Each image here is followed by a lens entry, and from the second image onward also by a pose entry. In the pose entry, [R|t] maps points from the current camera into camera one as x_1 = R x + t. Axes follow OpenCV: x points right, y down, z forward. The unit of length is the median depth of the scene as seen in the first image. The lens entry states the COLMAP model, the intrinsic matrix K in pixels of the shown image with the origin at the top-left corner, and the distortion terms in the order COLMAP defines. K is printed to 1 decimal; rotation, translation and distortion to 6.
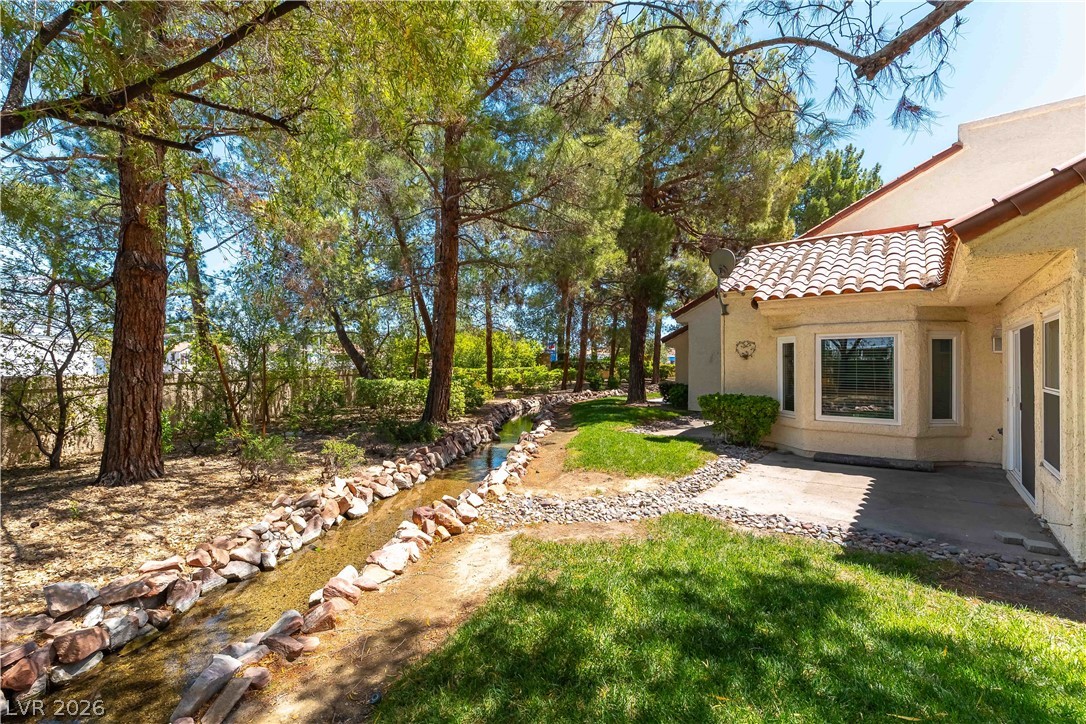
lens RADIAL K [[475.4, 0, 543.0], [0, 475.4, 362.0], [0, 0, 1]] dist [-0.001165, -0.000245]
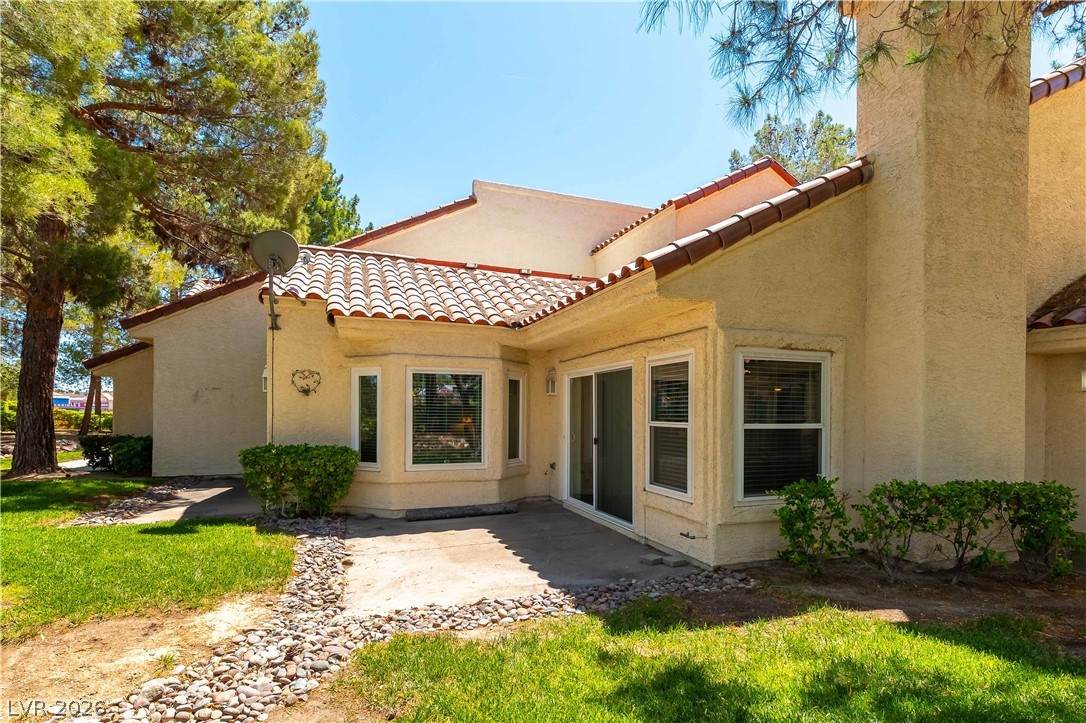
lens RADIAL K [[551.5, 0, 544.0], [0, 551.5, 415.8], [0, 0, 1]] dist [0.000747, 0.000057]
pose [[0.497129, 0.002101, 0.867674, -0.134925], [-0.011043, 0.999931, 0.003906, 0.020895], [-0.867606, -0.011523, 0.497118, 0.329161]]
